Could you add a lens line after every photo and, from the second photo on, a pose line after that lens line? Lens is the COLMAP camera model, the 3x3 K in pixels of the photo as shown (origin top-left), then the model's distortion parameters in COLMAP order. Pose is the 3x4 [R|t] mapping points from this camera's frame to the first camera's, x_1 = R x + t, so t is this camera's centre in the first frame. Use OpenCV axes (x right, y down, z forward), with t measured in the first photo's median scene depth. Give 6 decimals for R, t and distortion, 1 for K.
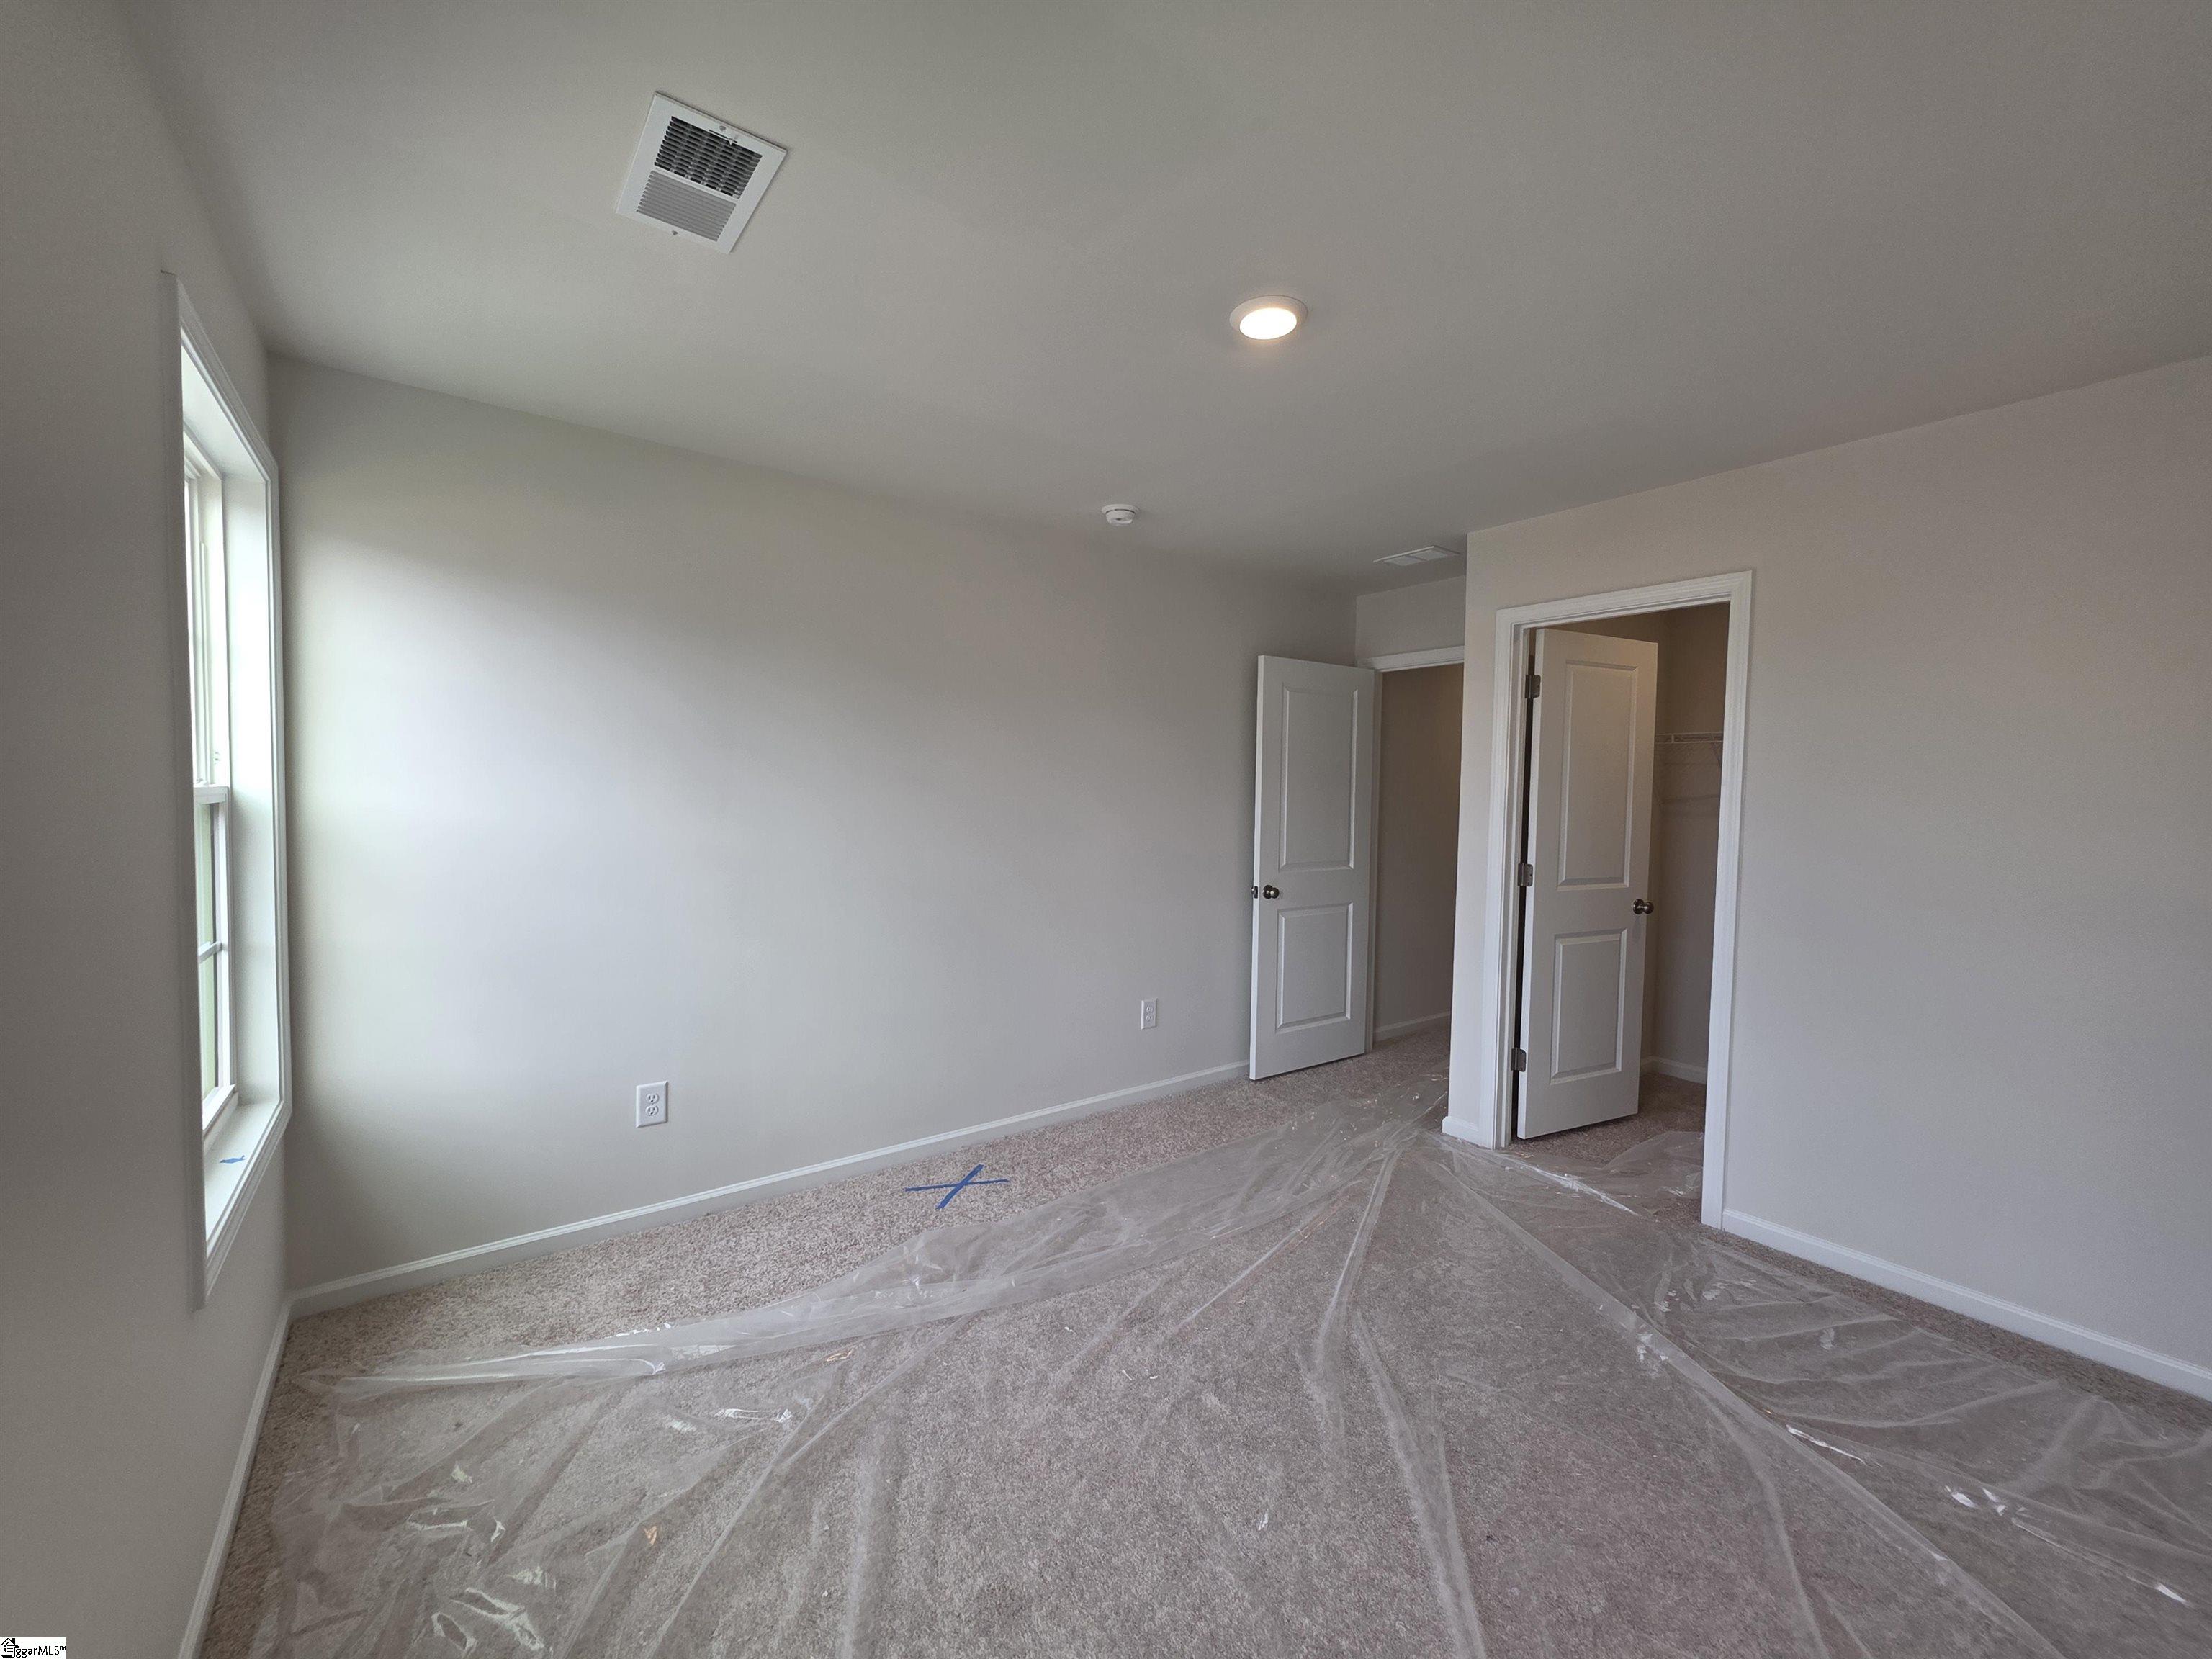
lens RADIAL K [[883.2, 0, 1098.6], [0, 883.2, 827.3], [0, 0, 1]] dist [0.001948, 0.000120]
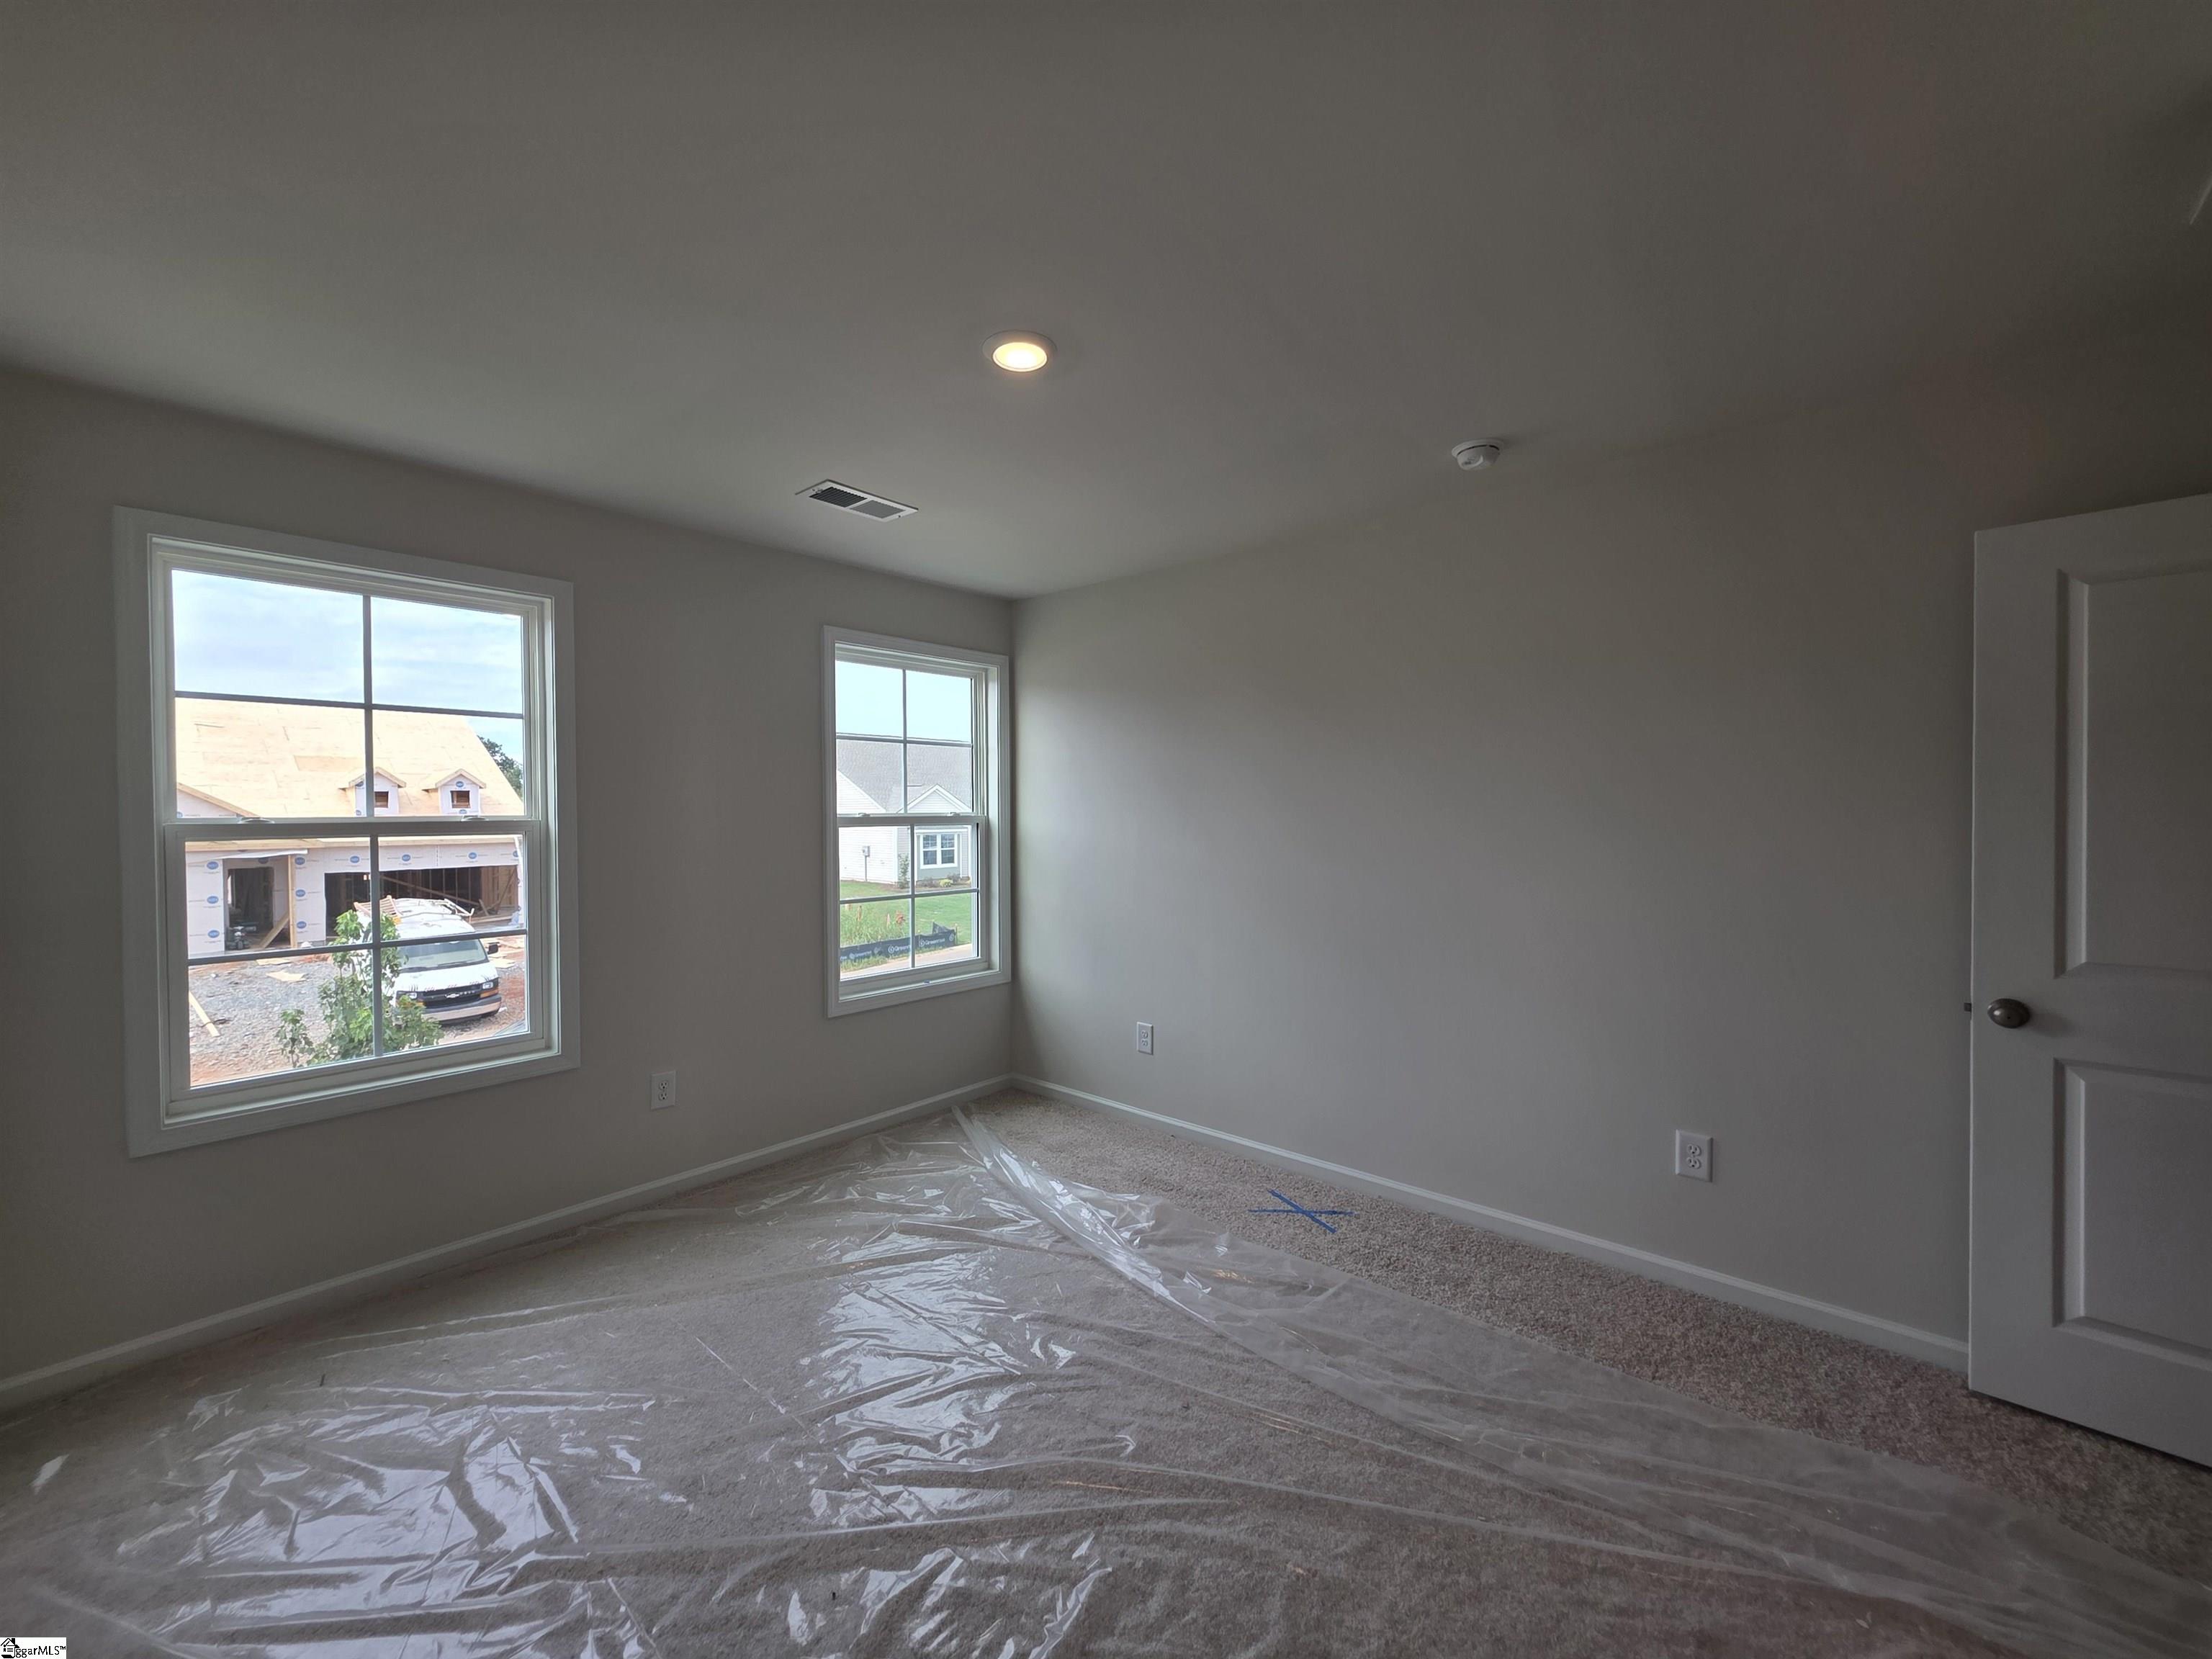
lens RADIAL K [[883.2, 0, 1098.6], [0, 883.2, 827.3], [0, 0, 1]] dist [0.001948, 0.000120]
pose [[0.199744, 0.003052, -0.979843, 0.648081], [-0.031754, 0.999490, -0.003360, -0.011549], [0.979334, 0.031785, 0.199739, 0.479886]]
